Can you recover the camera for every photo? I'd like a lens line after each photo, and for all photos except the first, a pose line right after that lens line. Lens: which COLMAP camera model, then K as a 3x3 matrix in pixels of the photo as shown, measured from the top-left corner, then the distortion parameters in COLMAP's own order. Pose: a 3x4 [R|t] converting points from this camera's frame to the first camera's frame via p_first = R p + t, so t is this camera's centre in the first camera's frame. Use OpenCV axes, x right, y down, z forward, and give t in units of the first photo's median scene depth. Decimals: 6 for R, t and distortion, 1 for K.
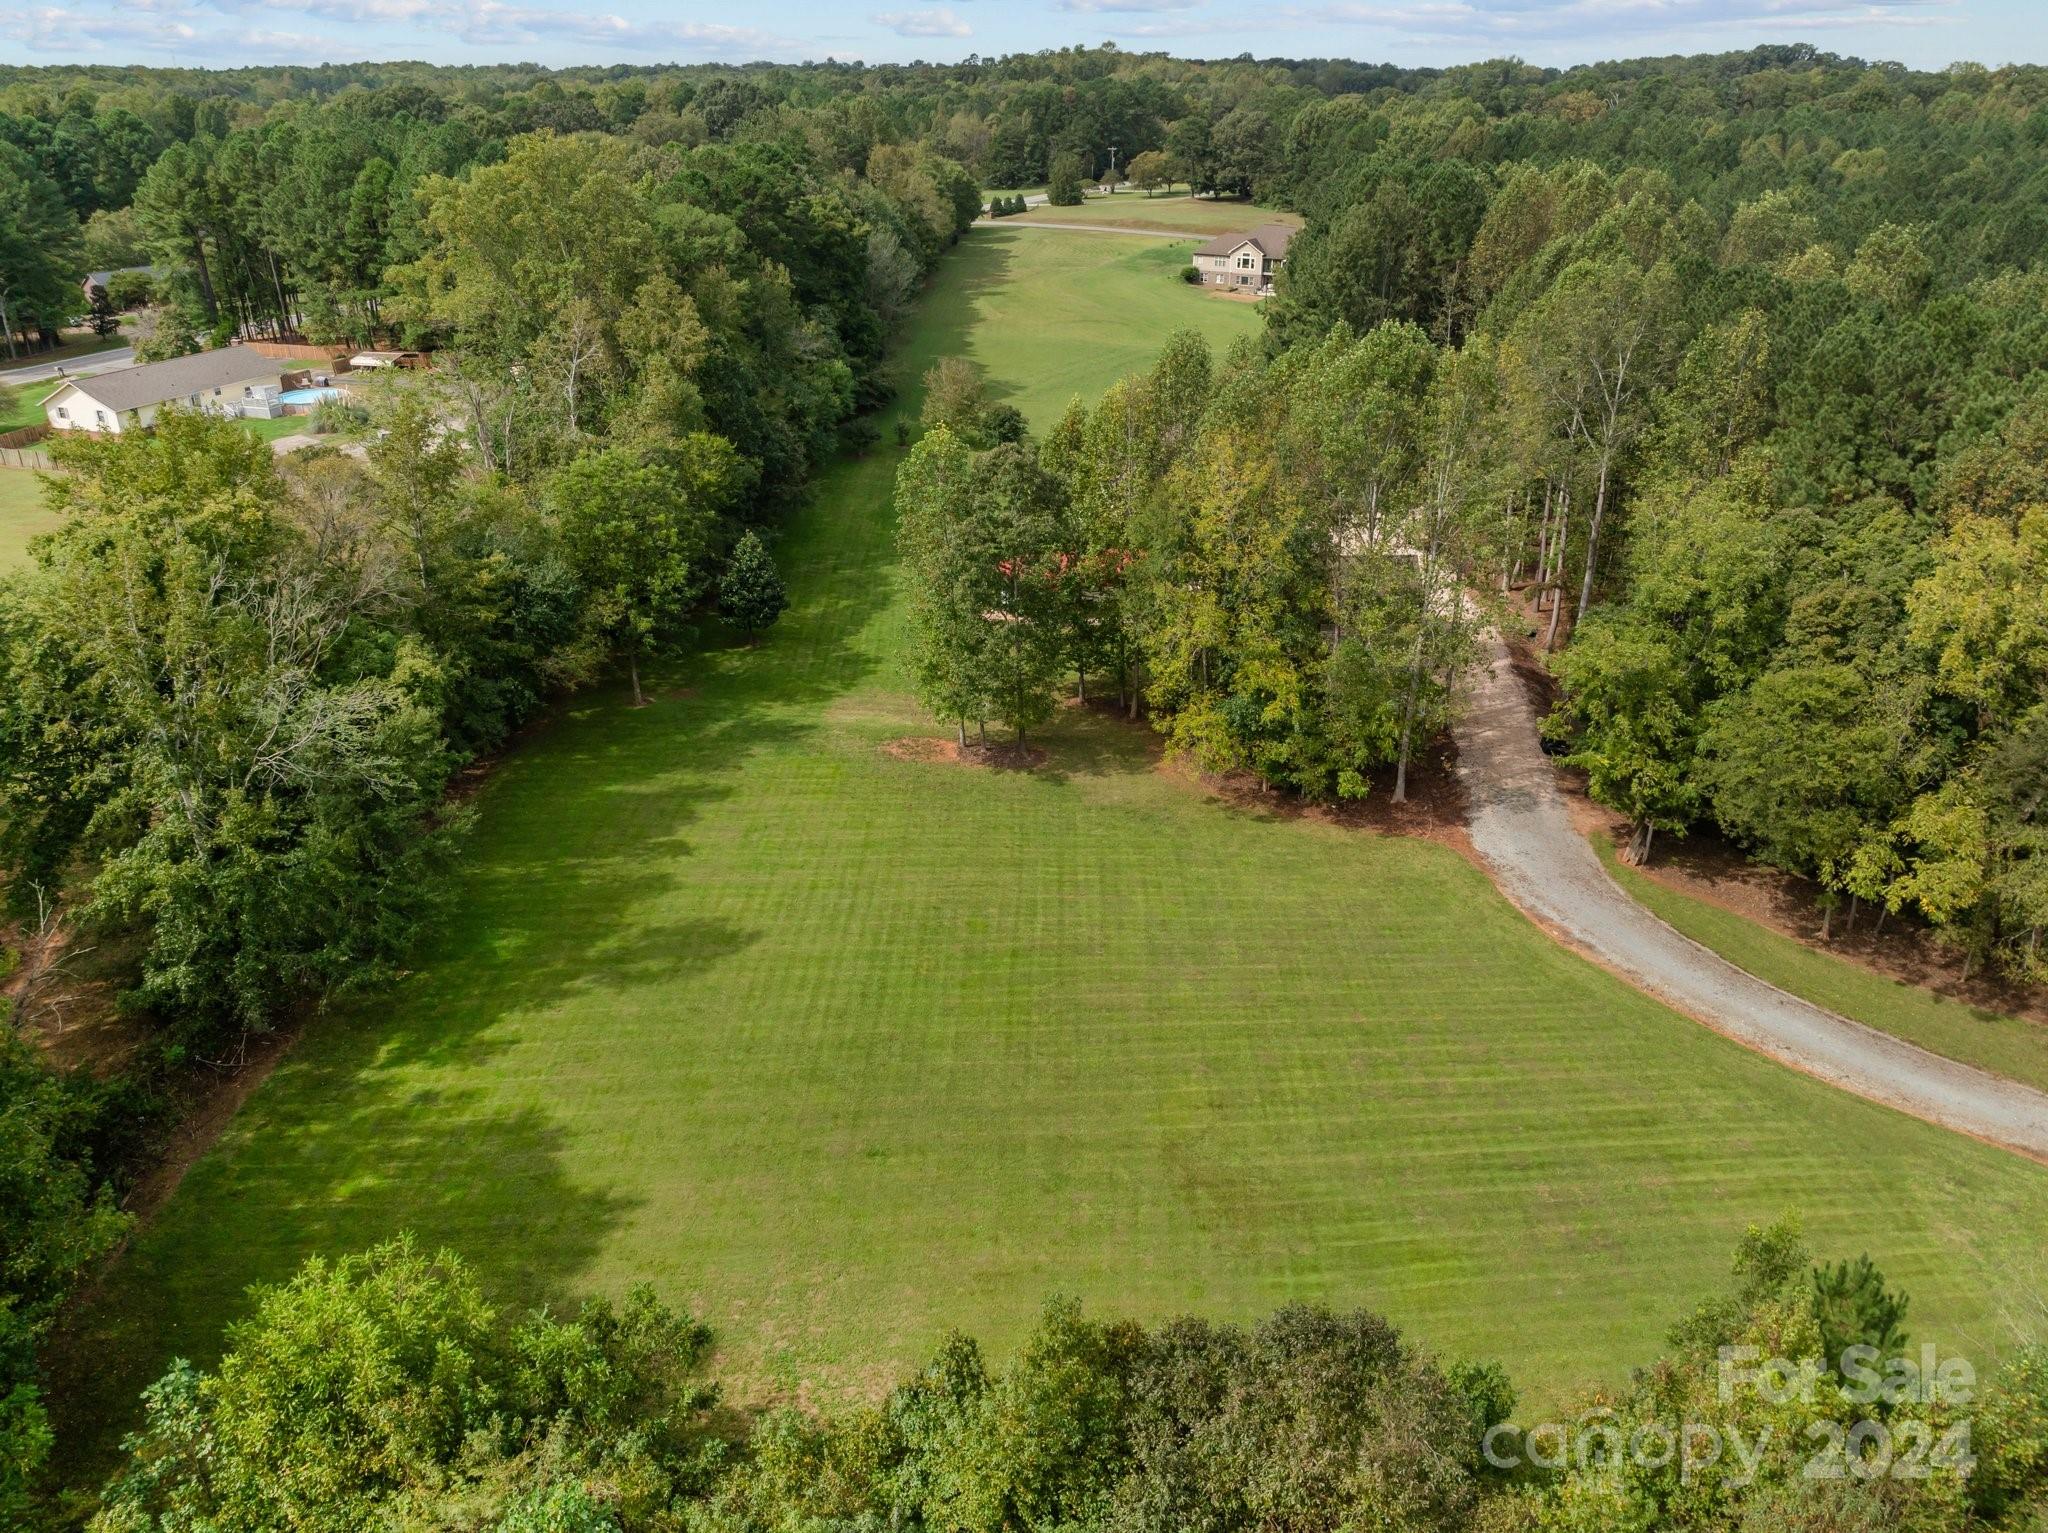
lens RADIAL K [[1448.4, 0, 1024.0], [0, 1448.4, 766.5], [0, 0, 1]] dist [-0.048537, 0.019492]
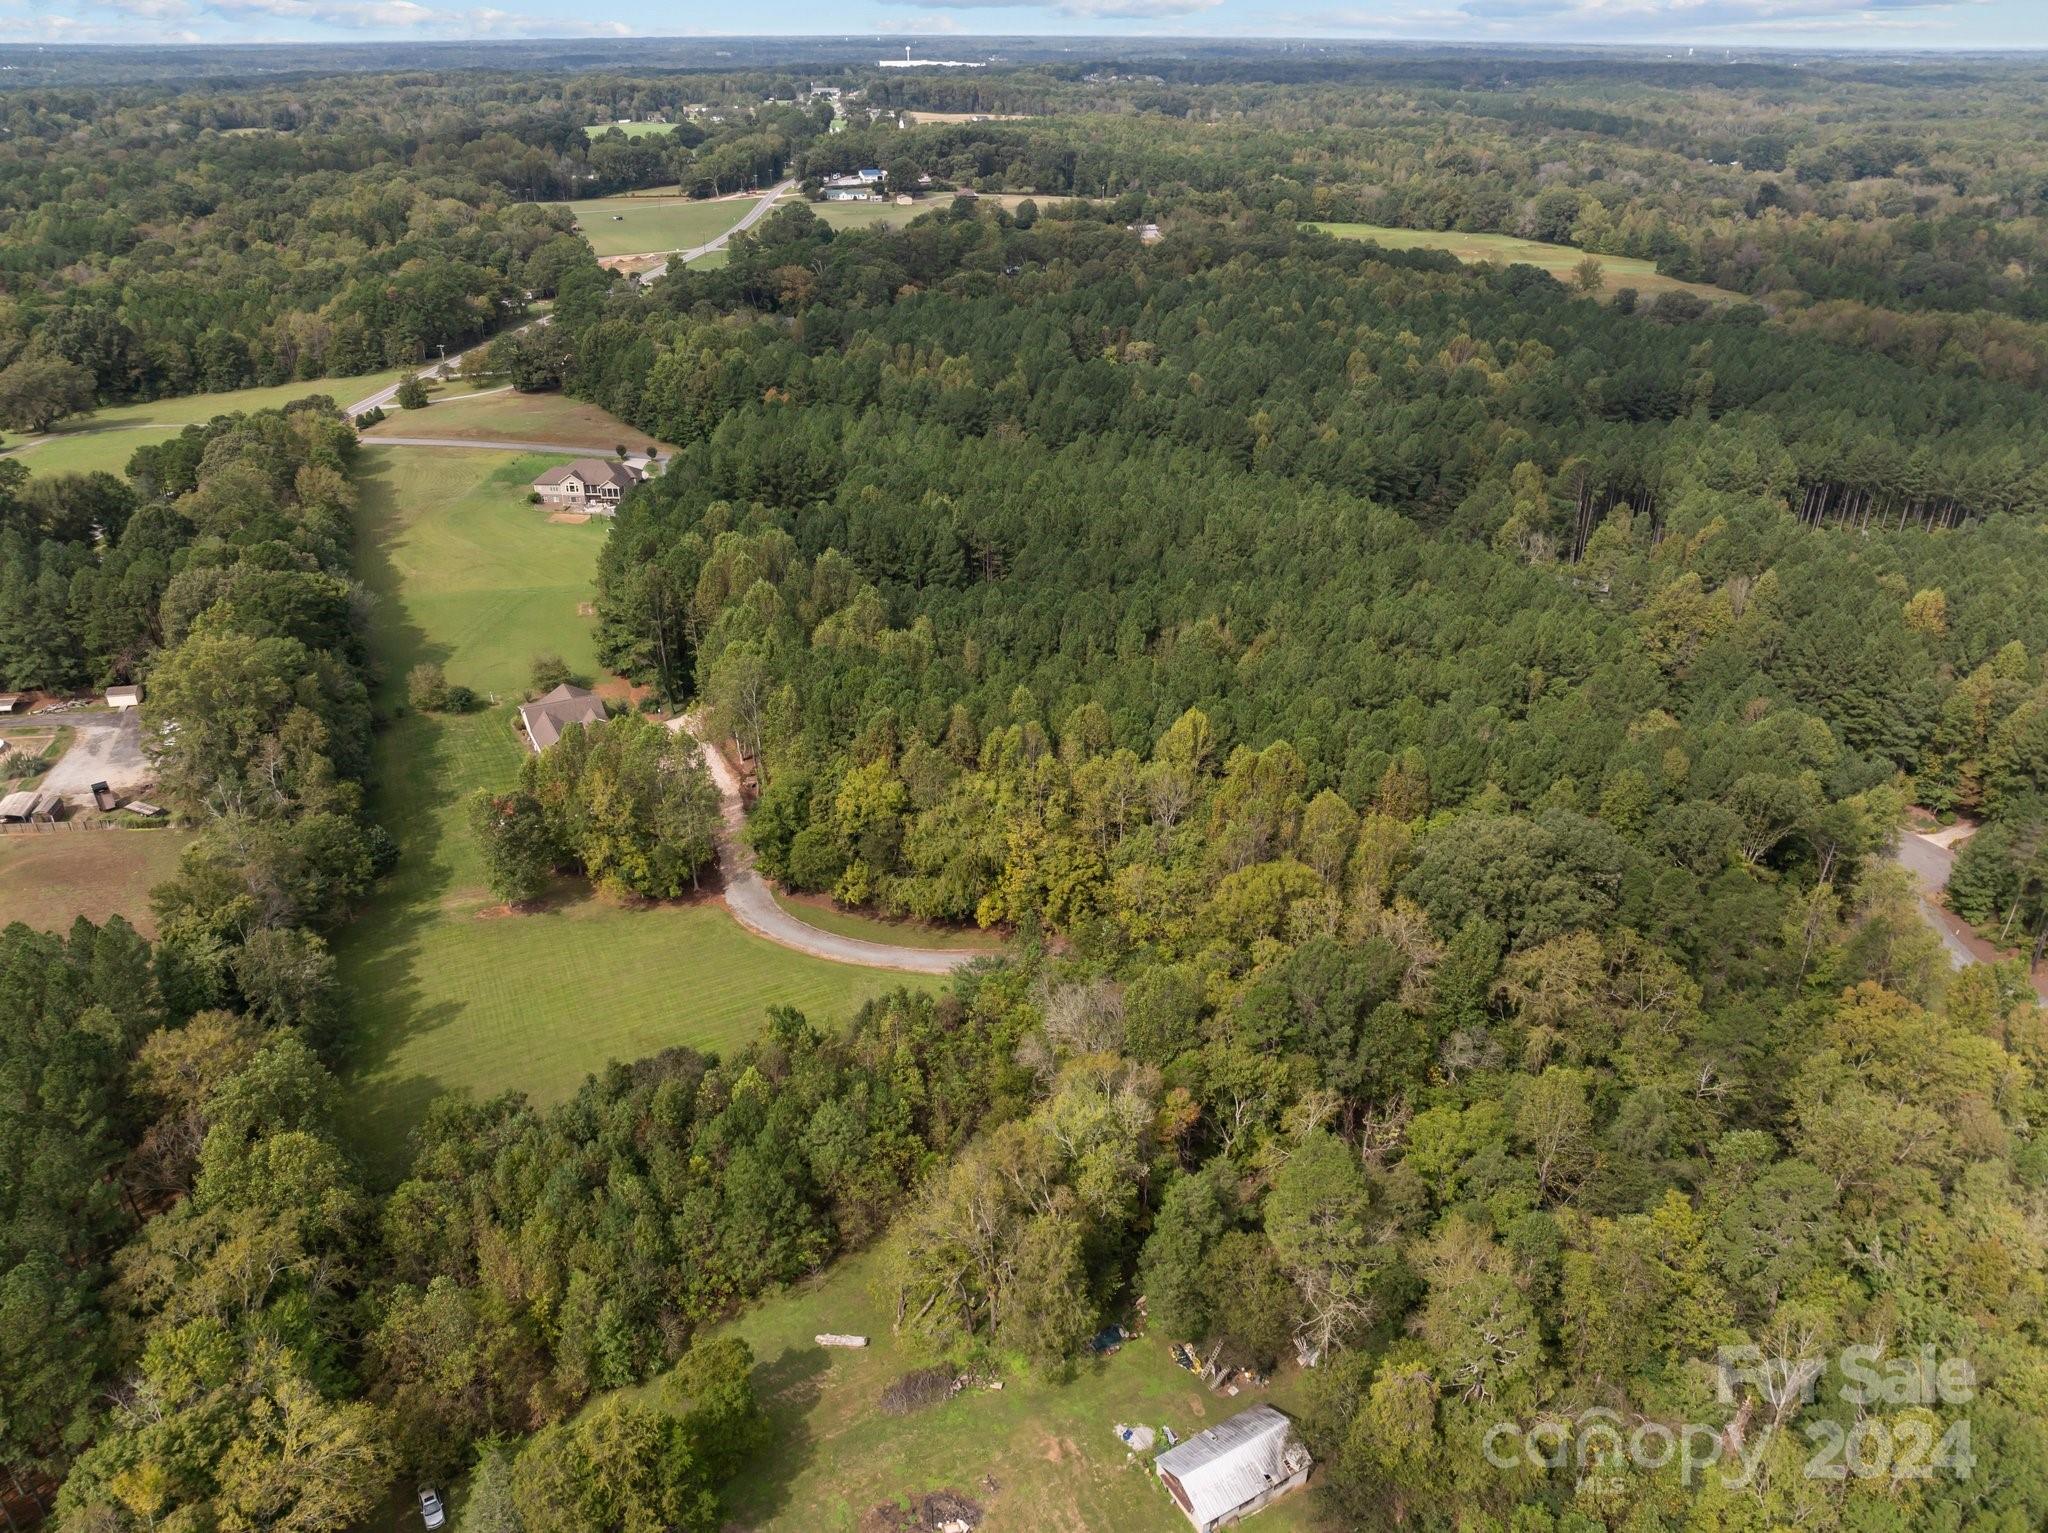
lens RADIAL K [[1448.4, 0, 1024.0], [0, 1448.4, 766.5], [0, 0, 1]] dist [-0.048537, 0.019492]
pose [[0.900937, -0.198649, 0.385813, -0.153718], [0.189985, 0.979897, 0.060886, -0.228516], [-0.390152, 0.018445, 0.920566, -1.527466]]
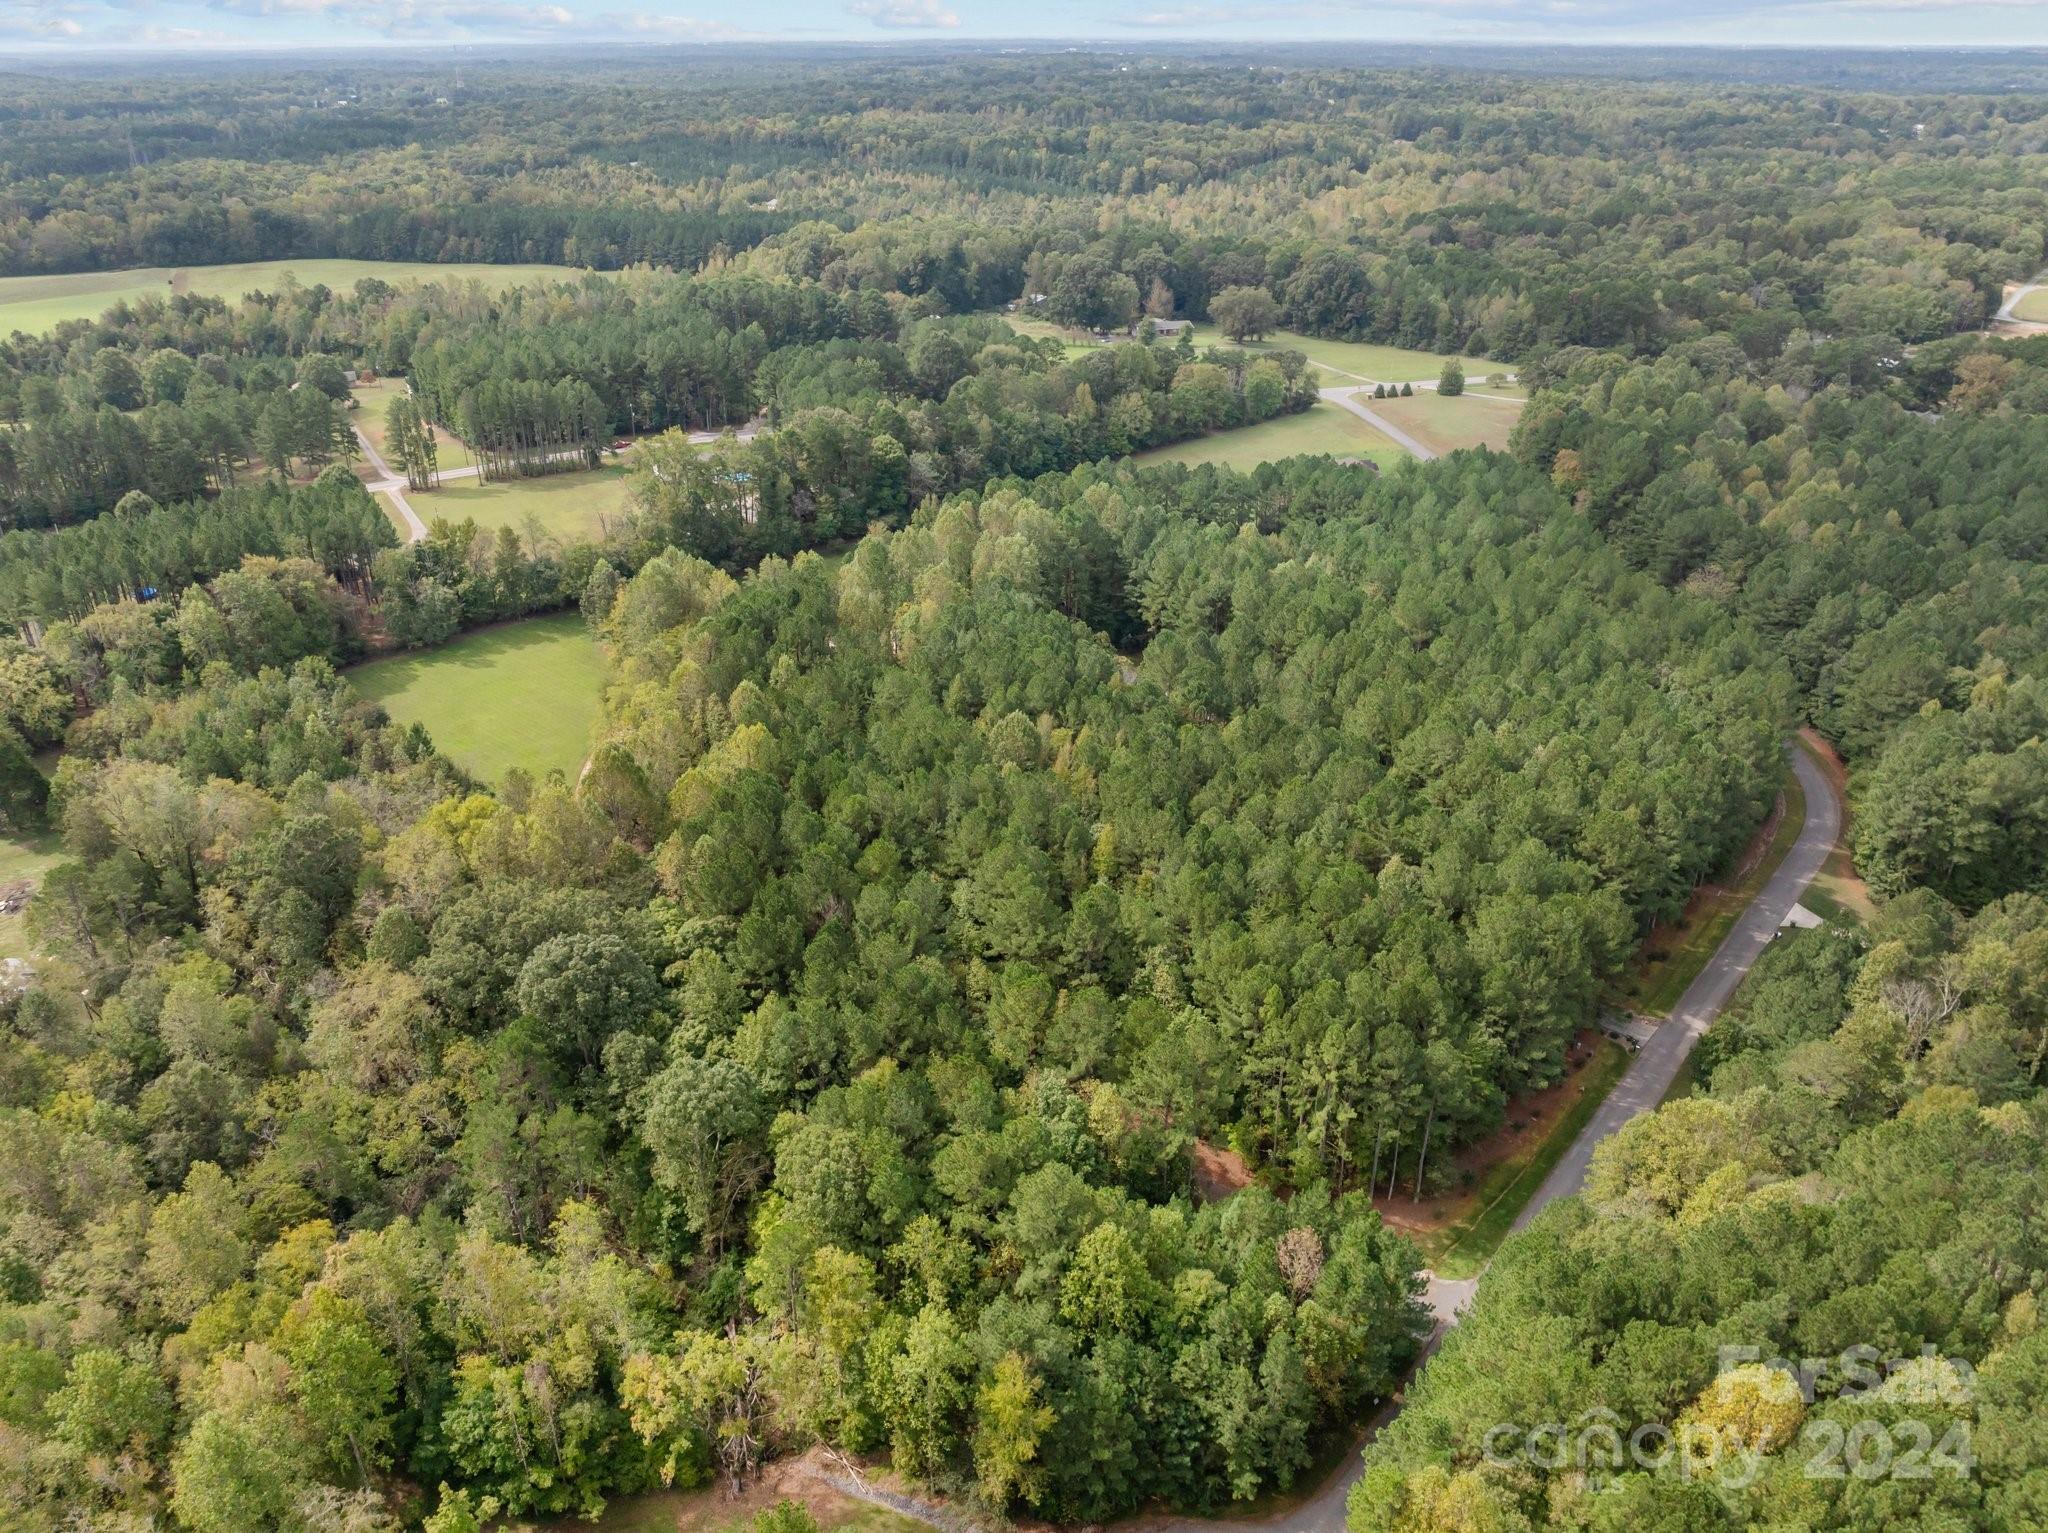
lens RADIAL K [[1477.9, 0, 1024.0], [0, 1477.9, 766.5], [0, 0, 1]] dist [-0.042211, 0.010663]
pose [[0.702499, 0.318913, -0.636232, 2.945366], [-0.310276, 0.941787, 0.129480, -0.511758], [0.640488, 0.106448, 0.760555, -0.980134]]
